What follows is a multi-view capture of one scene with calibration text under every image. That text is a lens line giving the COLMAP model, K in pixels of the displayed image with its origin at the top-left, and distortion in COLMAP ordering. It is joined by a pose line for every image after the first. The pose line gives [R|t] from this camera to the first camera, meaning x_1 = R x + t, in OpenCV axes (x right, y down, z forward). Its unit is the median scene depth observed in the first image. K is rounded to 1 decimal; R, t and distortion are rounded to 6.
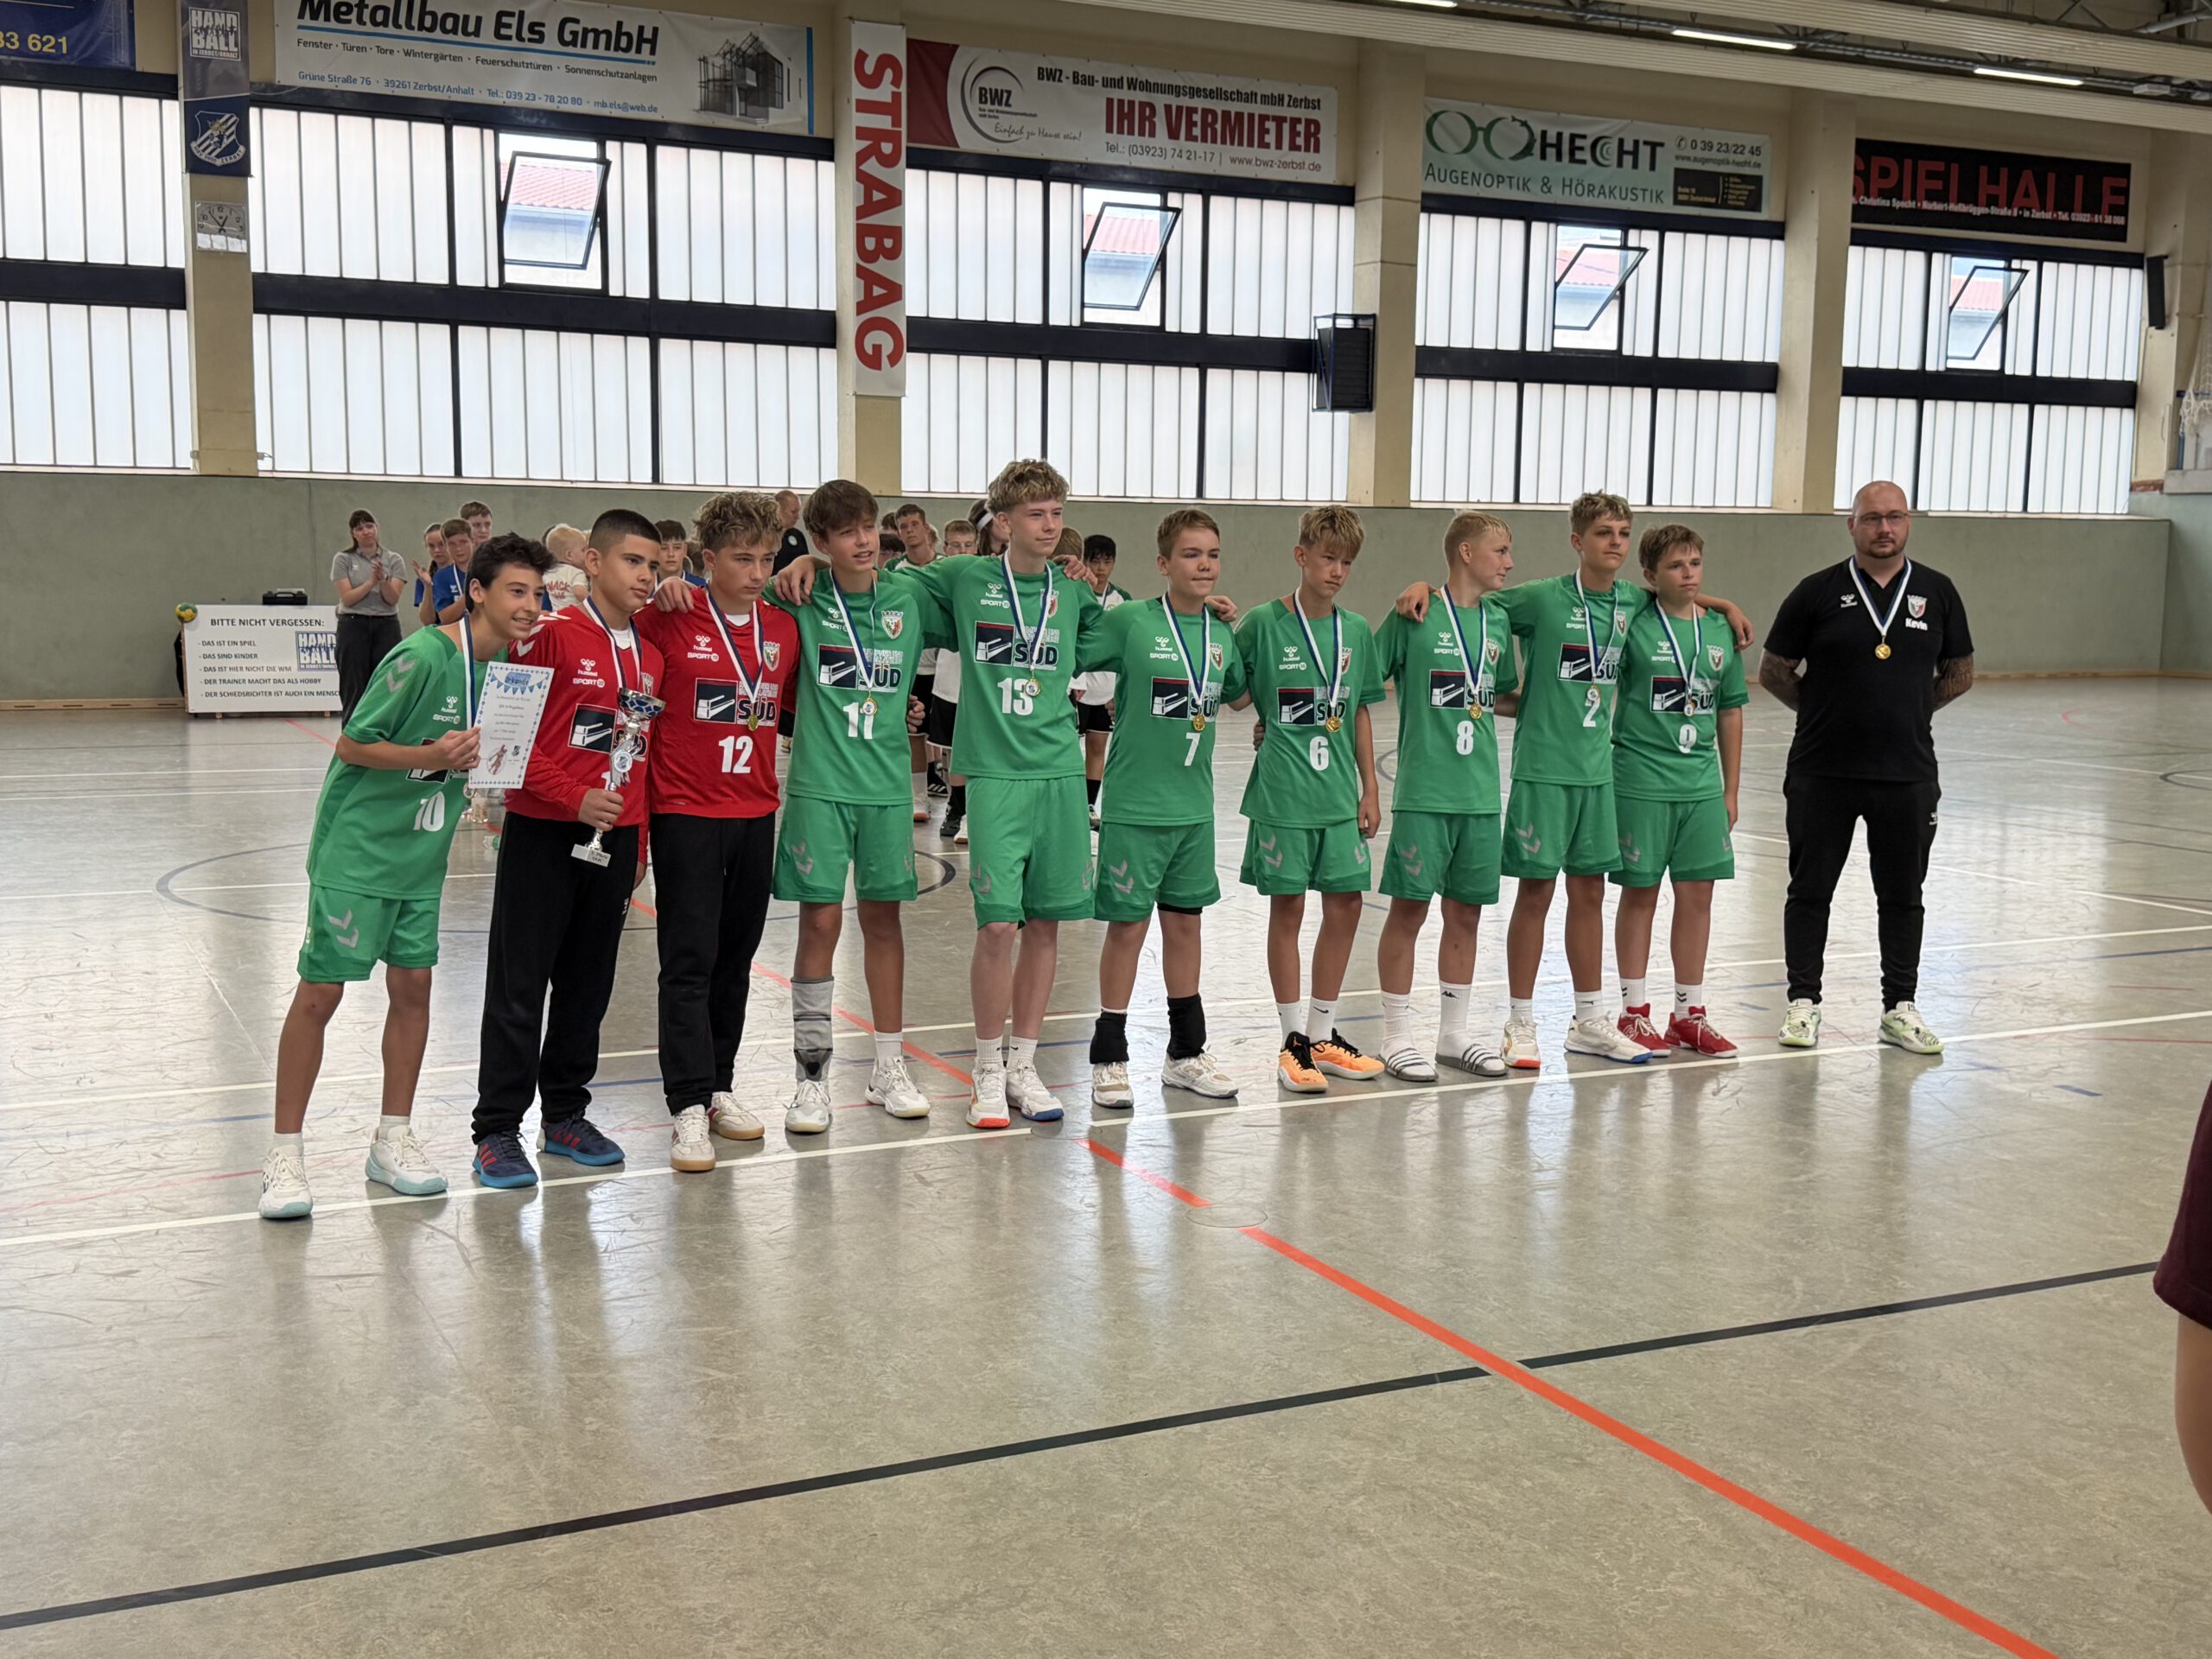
lens RADIAL K [[2419.0, 0, 1104.5], [0, 2419.0, 826.5], [0, 0, 1]] dist [0.083143, 0.000000]
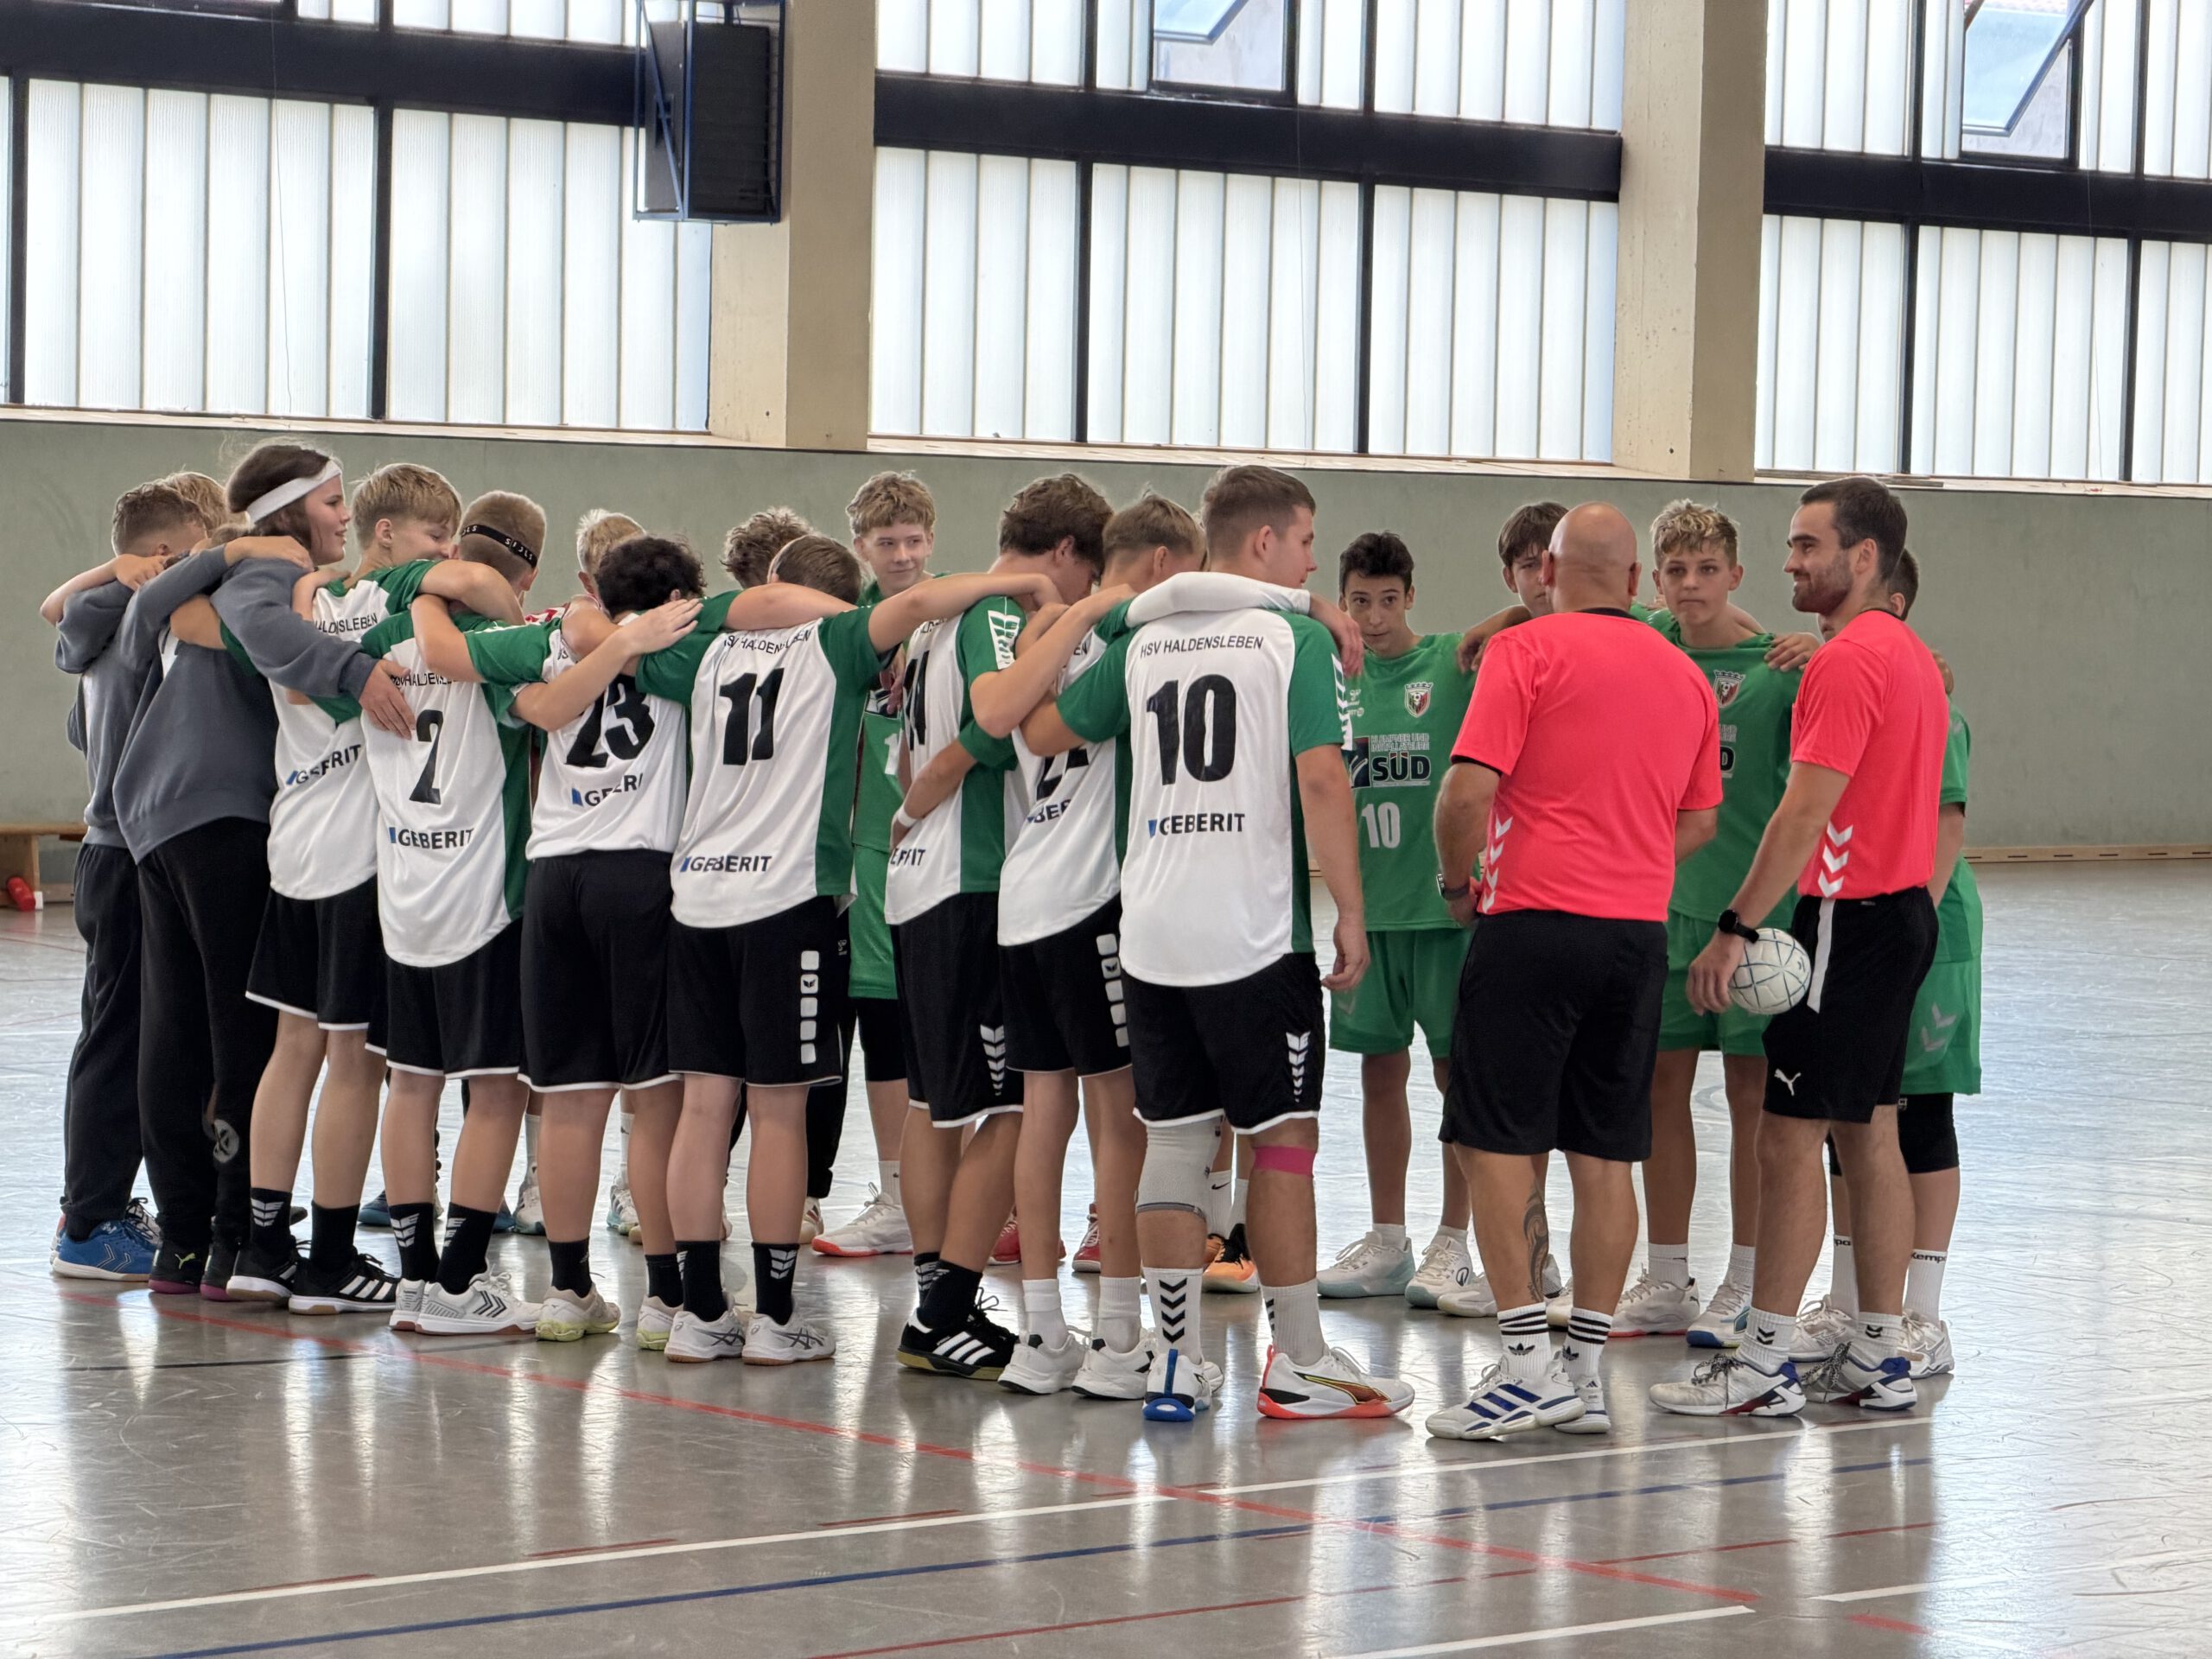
lens RADIAL K [[6653.6, 0, 1119.2], [0, 6653.6, 822.5], [0, 0, 1]] dist [0.209853, 0.000000]
pose [[0.955824, -0.006584, 0.293864, -0.194290], [0.027679, 0.997323, -0.067687, 0.010998], [-0.292632, 0.072831, 0.953448, -0.109231]]
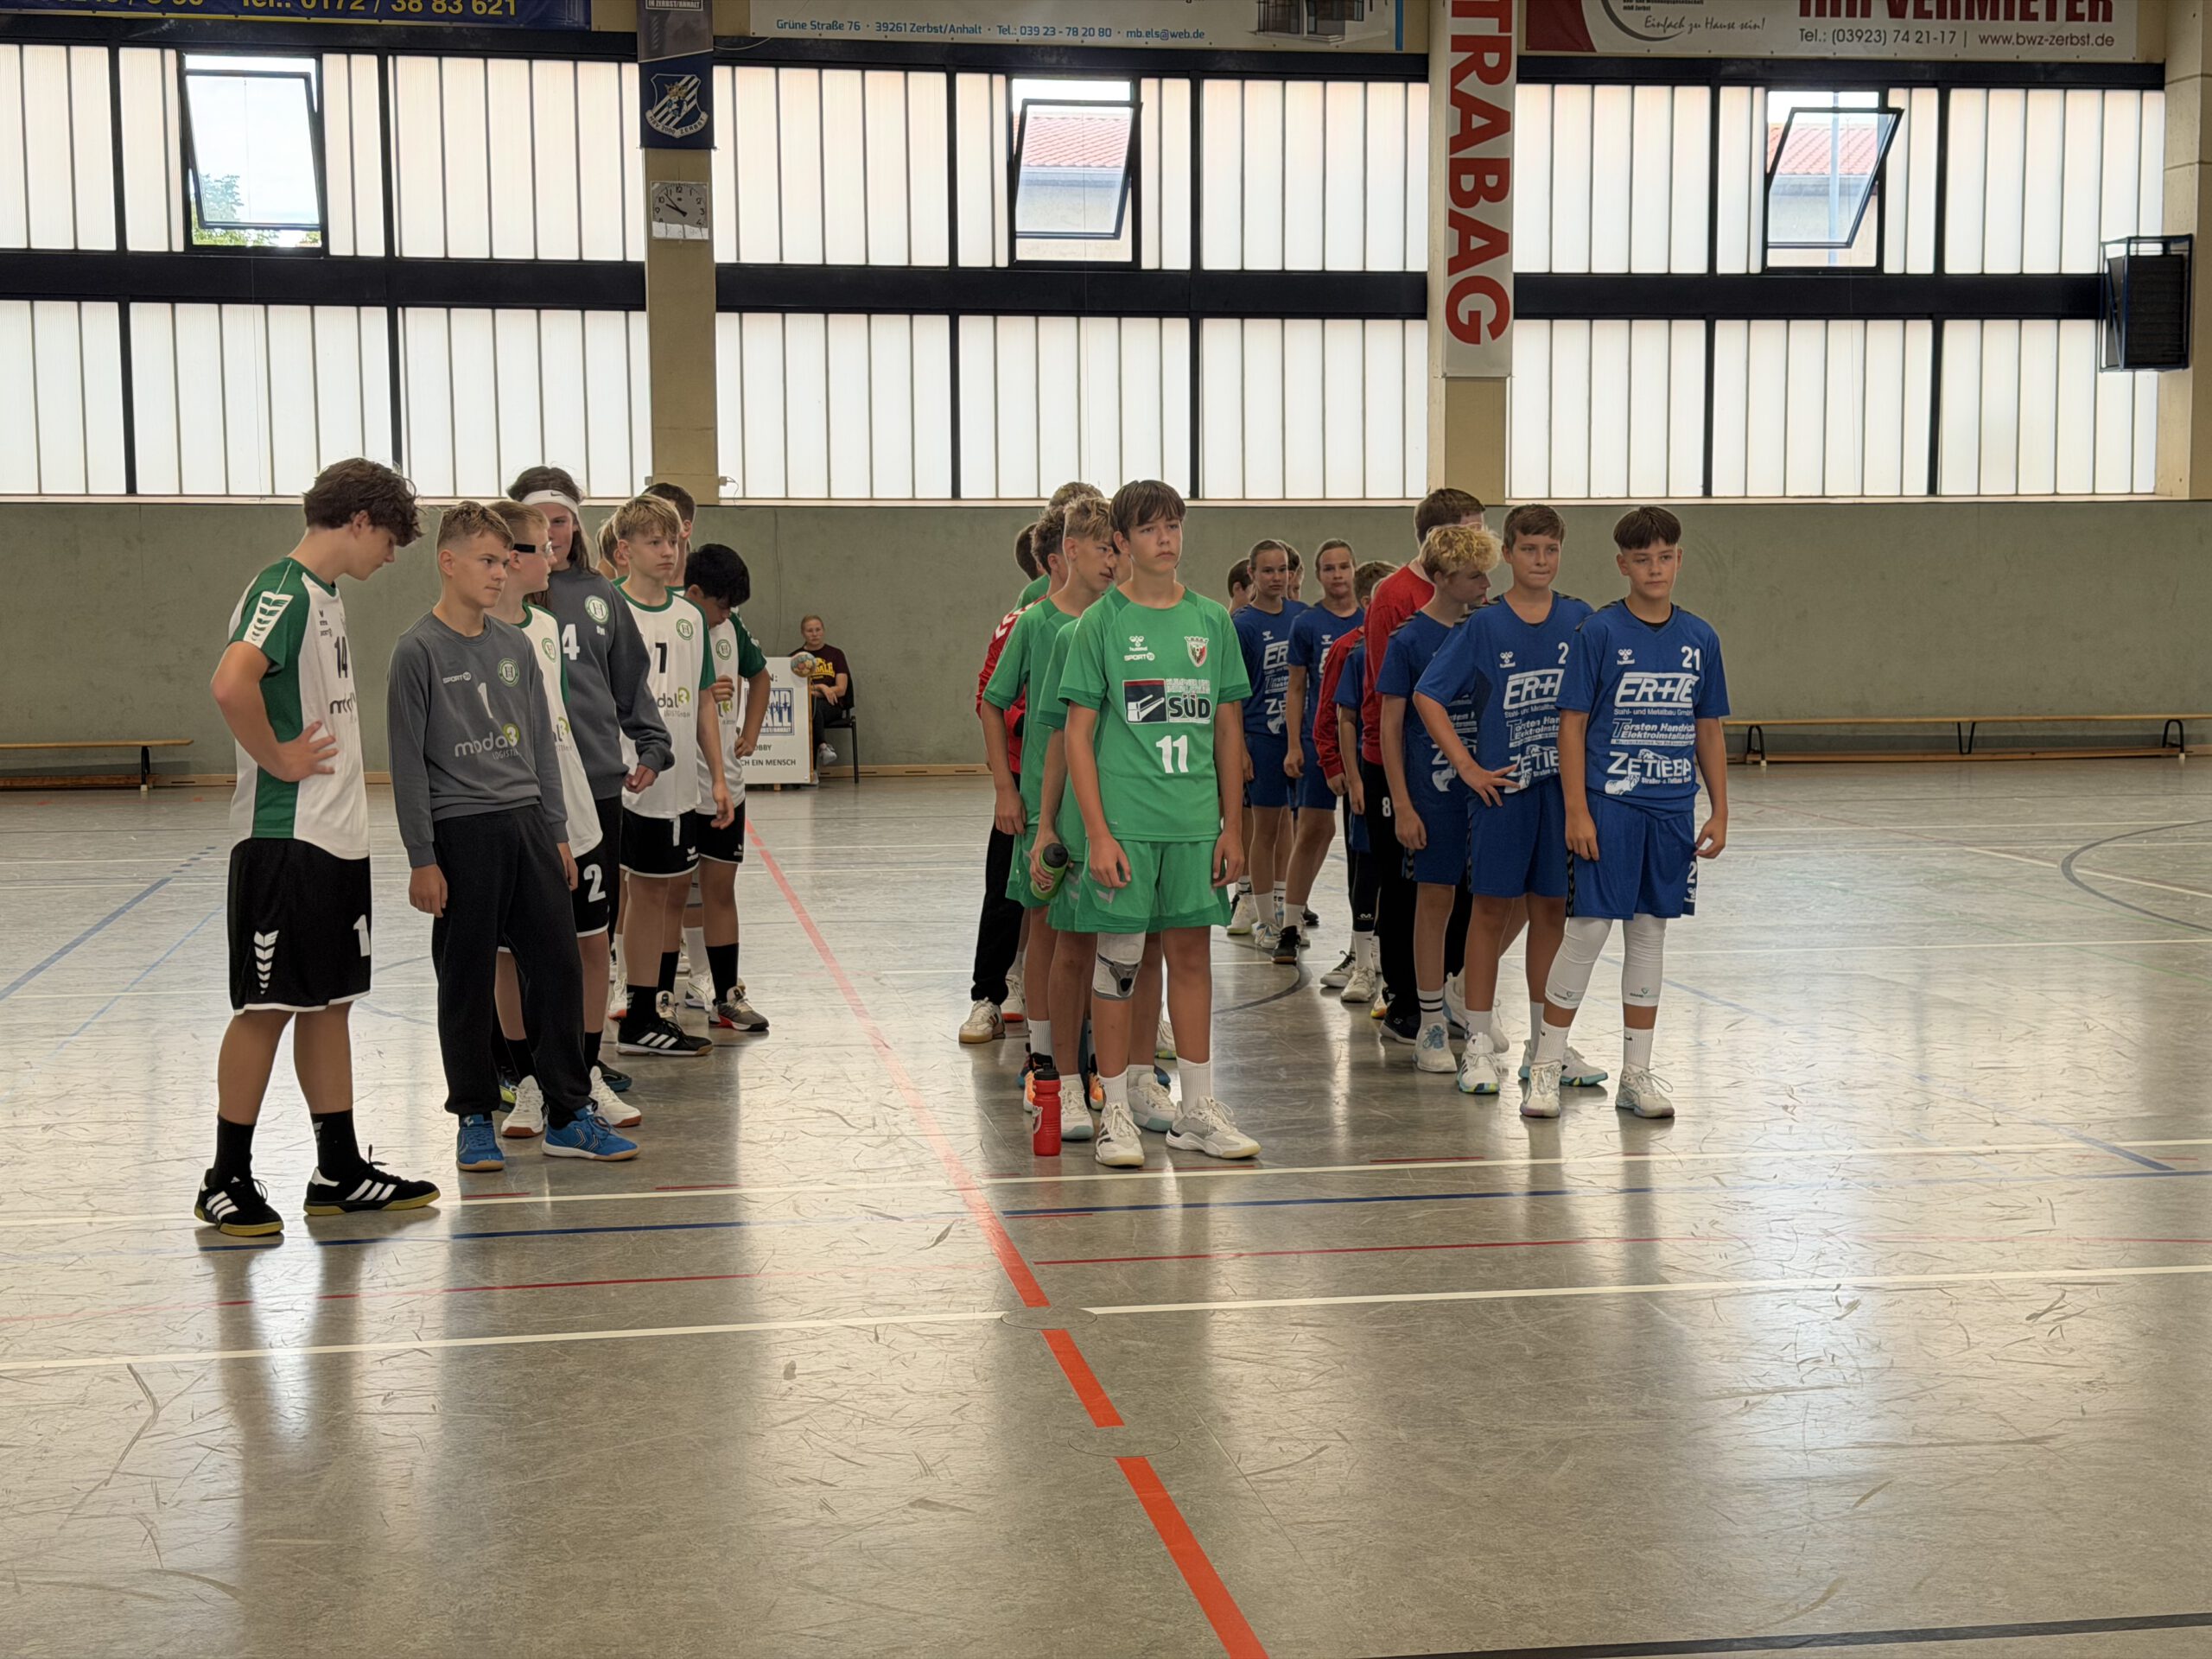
lens RADIAL K [[3033.5, 0, 1110.2], [0, 3033.5, 834.2], [0, 0, 1]] dist [0.121902, 0.000000]
pose [[0.960451, 0.005404, -0.278395, 0.067309], [-0.013465, 0.999543, -0.027049, -0.003234], [0.278122, 0.029728, 0.960086, 0.034533]]
